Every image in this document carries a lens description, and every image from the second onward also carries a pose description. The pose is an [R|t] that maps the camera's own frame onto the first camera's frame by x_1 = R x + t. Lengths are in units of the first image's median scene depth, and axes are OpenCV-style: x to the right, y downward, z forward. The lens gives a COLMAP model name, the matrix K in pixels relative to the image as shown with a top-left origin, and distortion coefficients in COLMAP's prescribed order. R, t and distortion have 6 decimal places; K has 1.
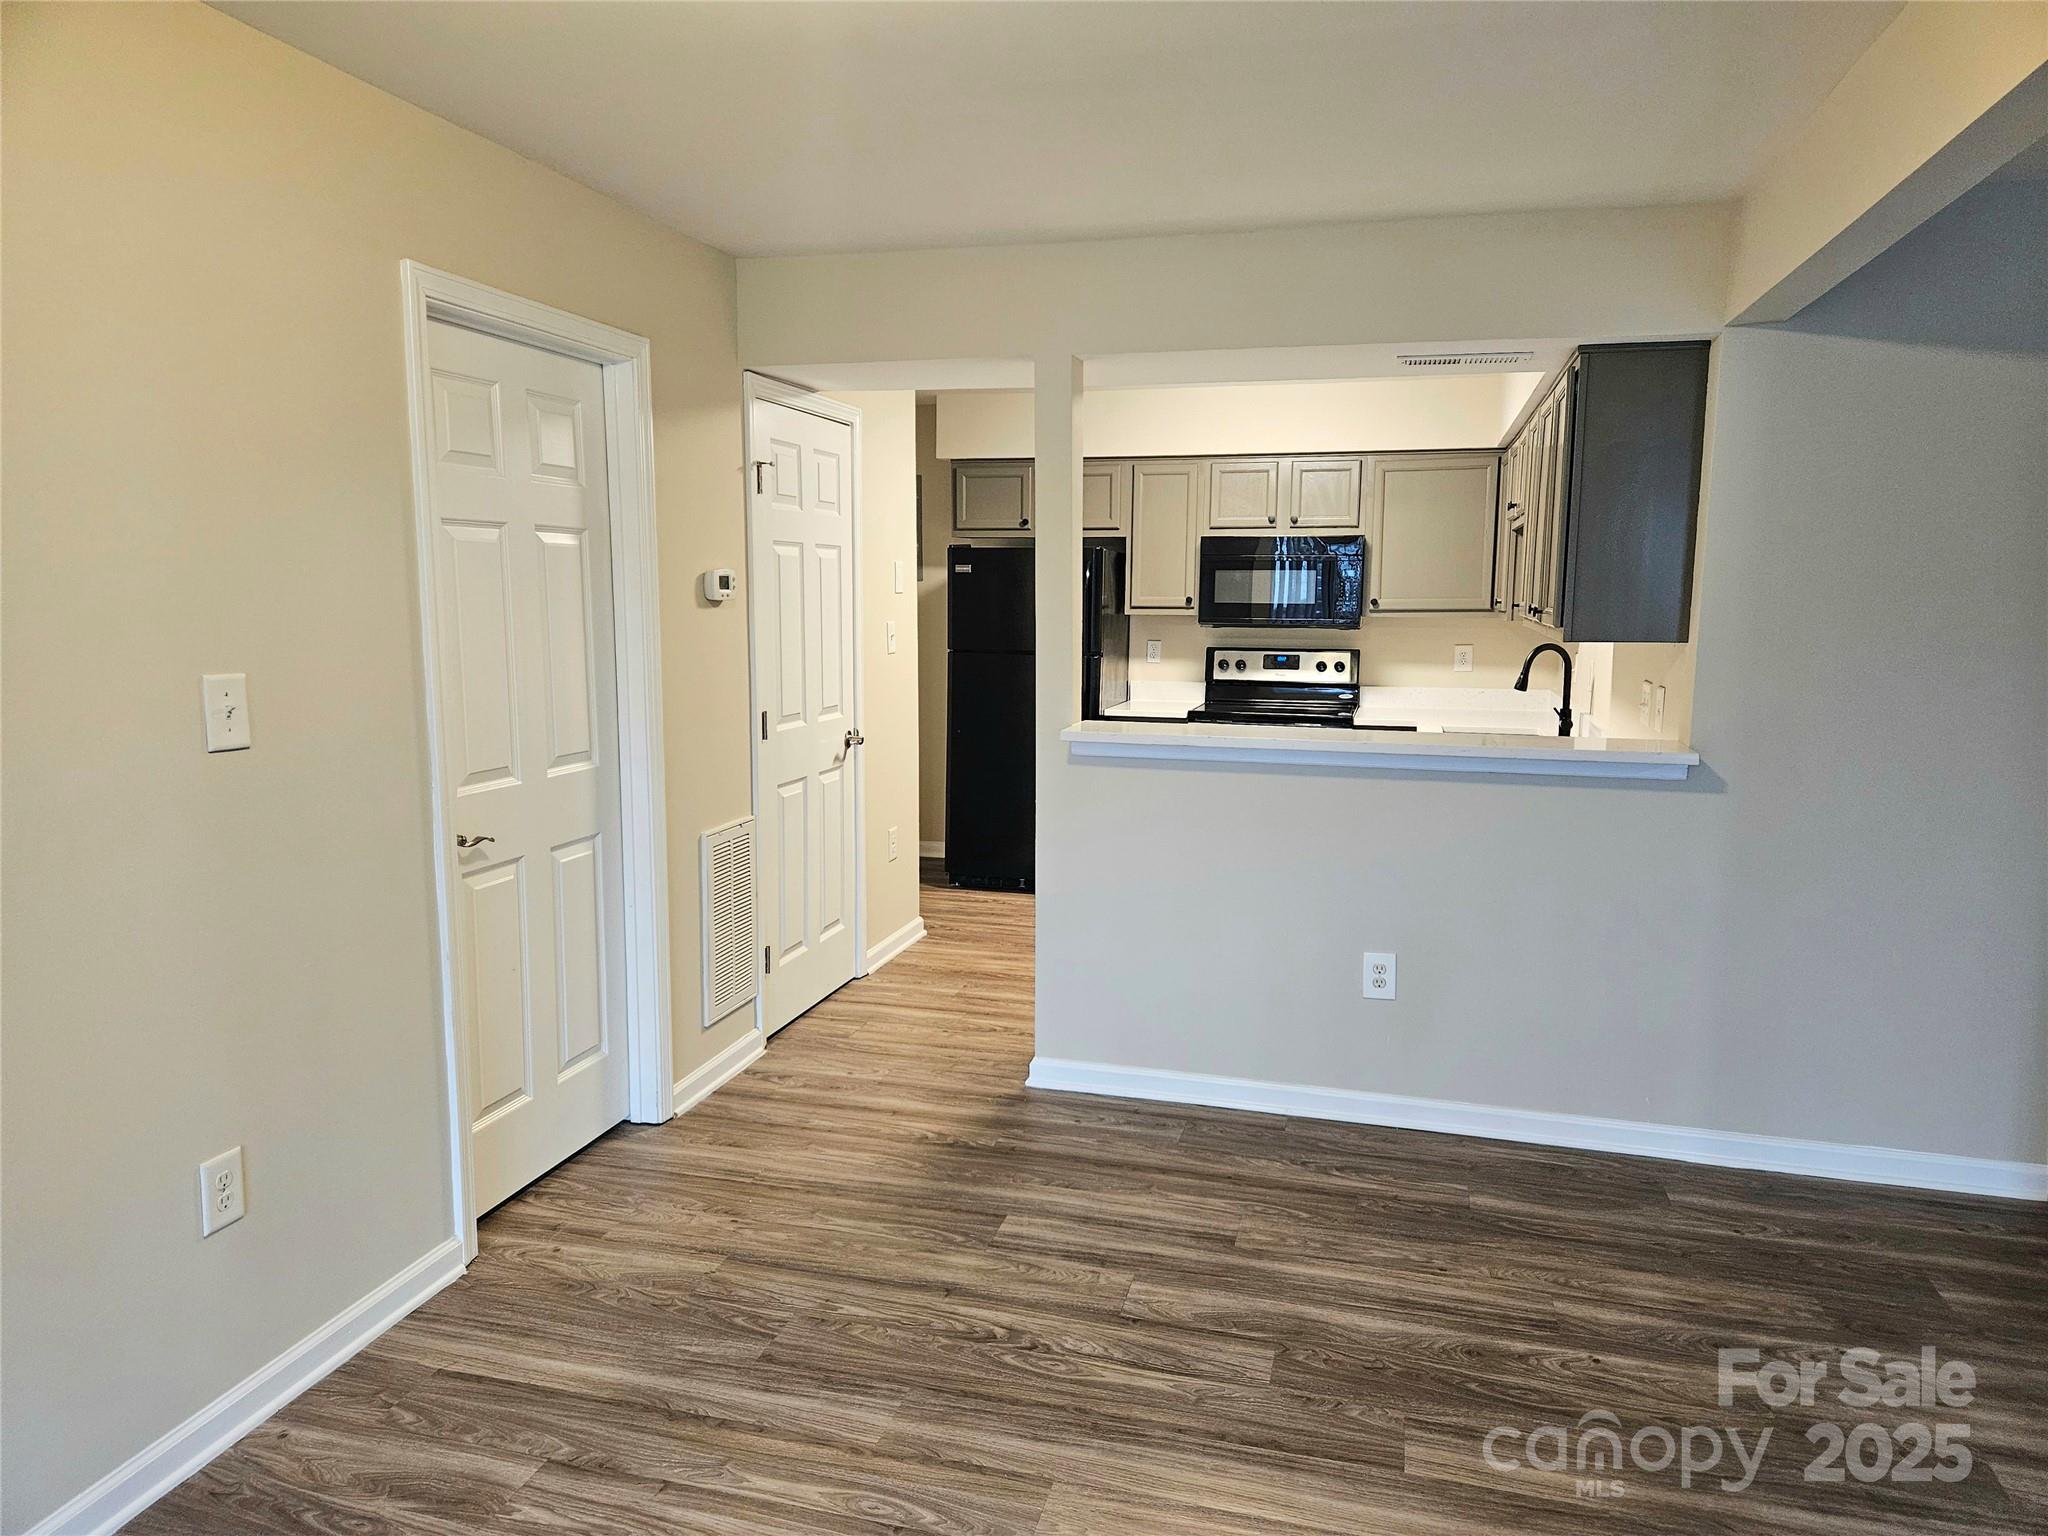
lens RADIAL K [[1368.3, 0, 1050.0], [0, 1368.3, 792.1], [0, 0, 1]] dist [0.083954, -0.063923]
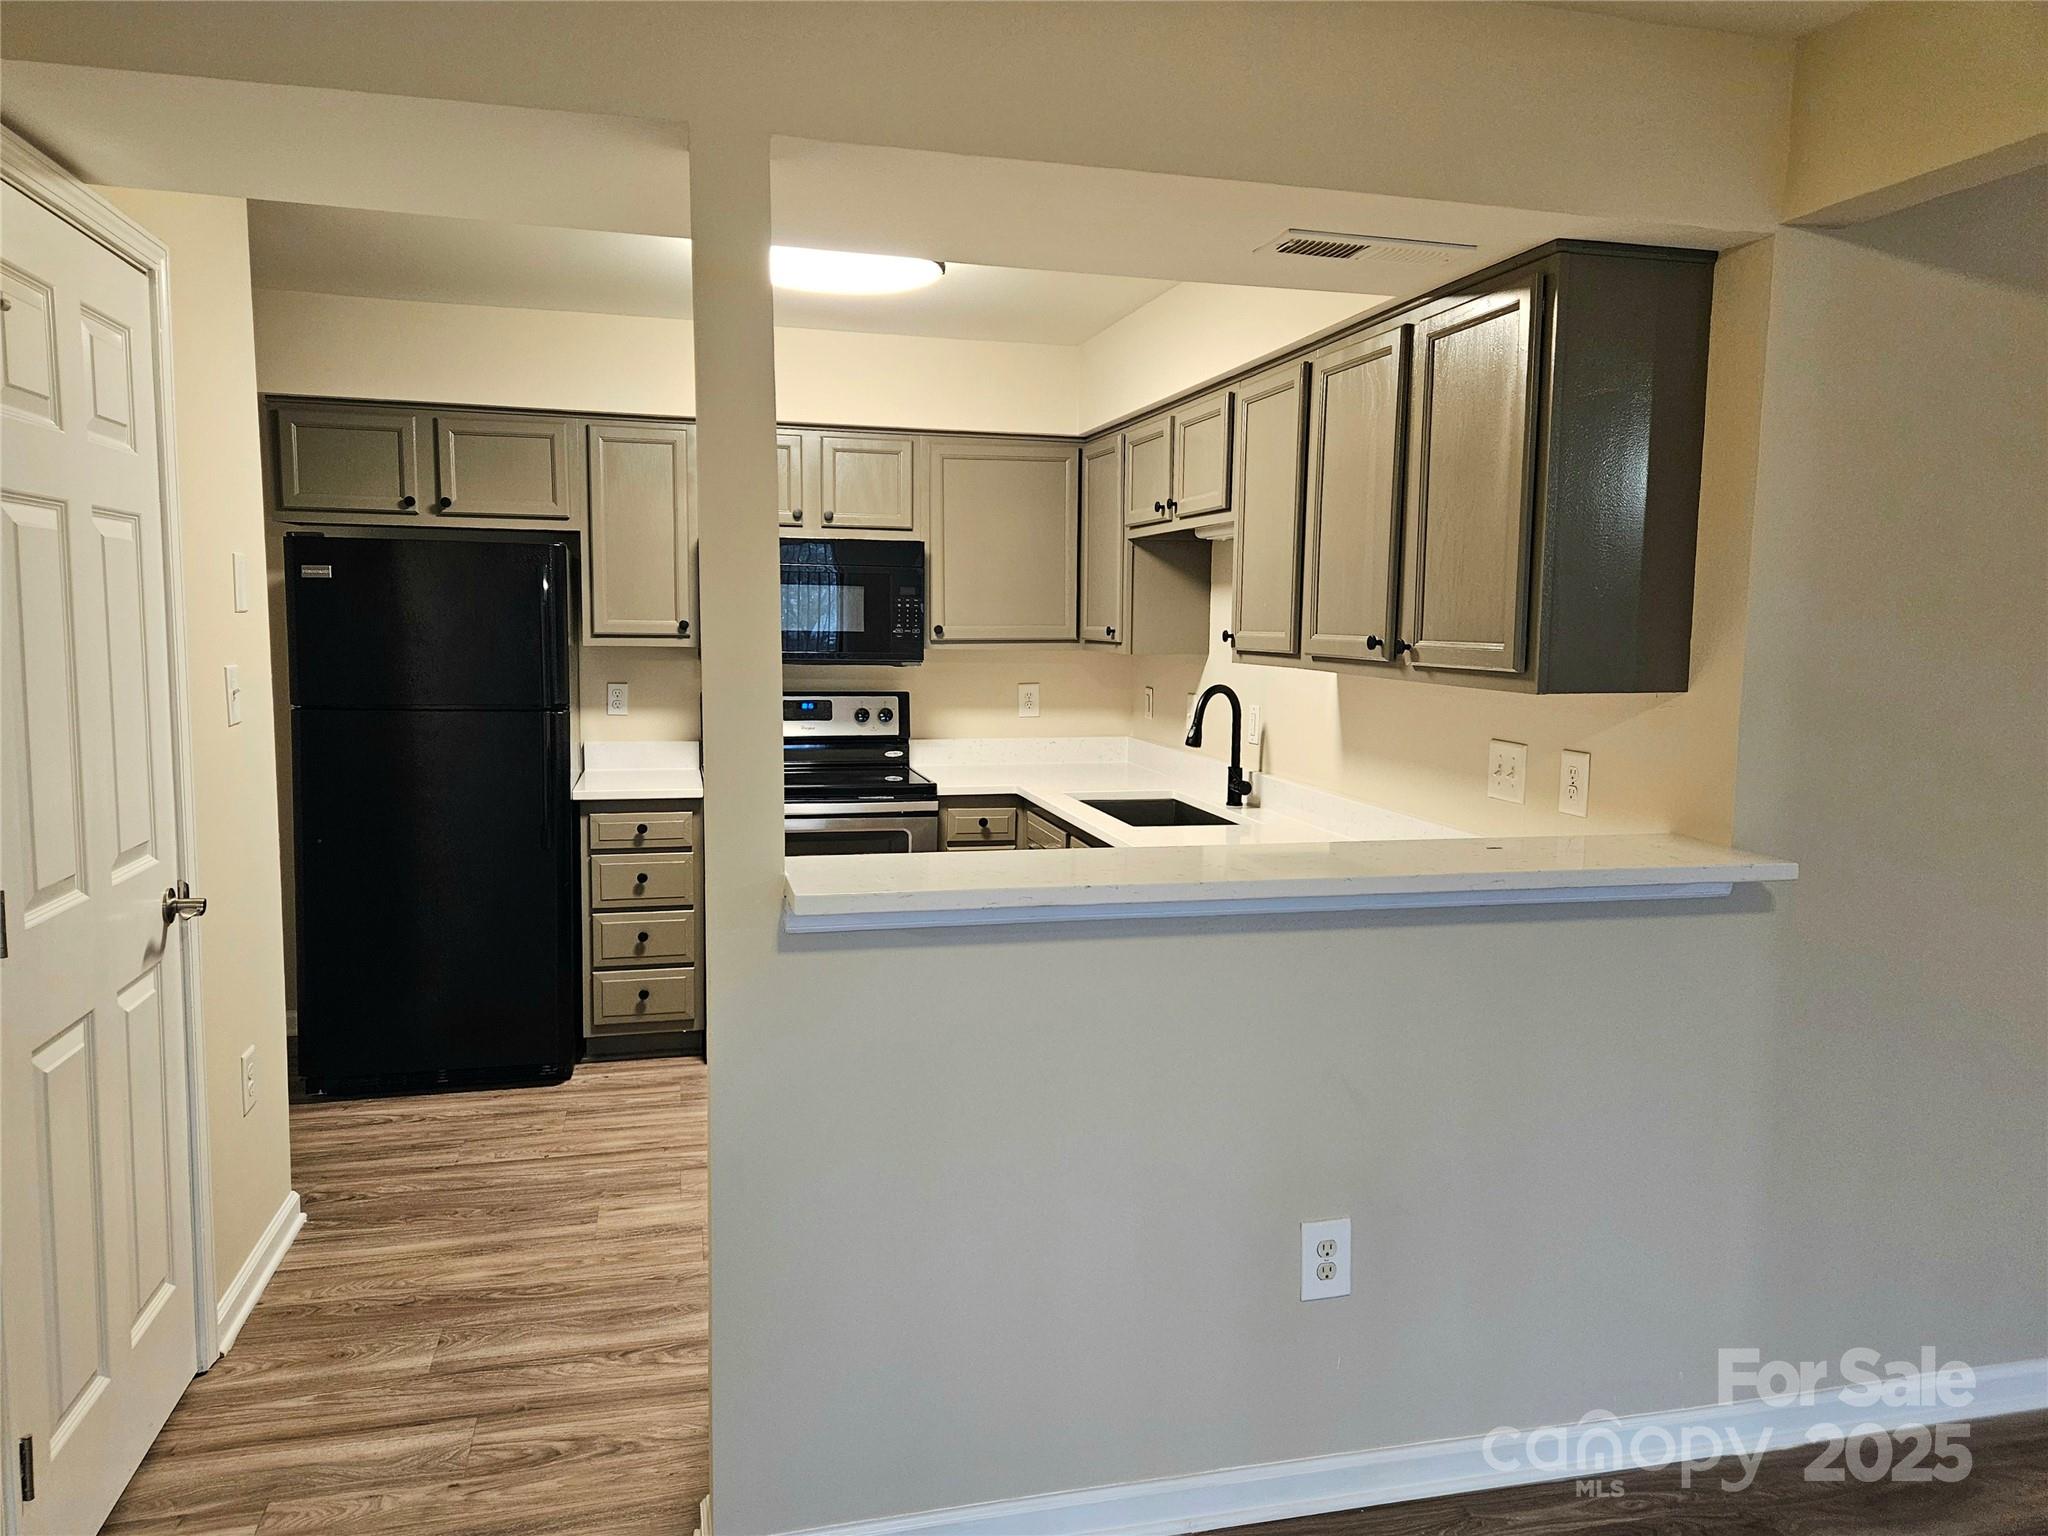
lens RADIAL K [[1368.3, 0, 997.7], [0, 1368.3, 763.7], [0, 0, 1]] dist [0.083954, -0.063923]
pose [[0.875514, -0.048973, 0.480705, -0.154785], [0.066547, 0.997591, -0.019570, -0.074136], [-0.478589, 0.049124, 0.876664, 0.510448]]
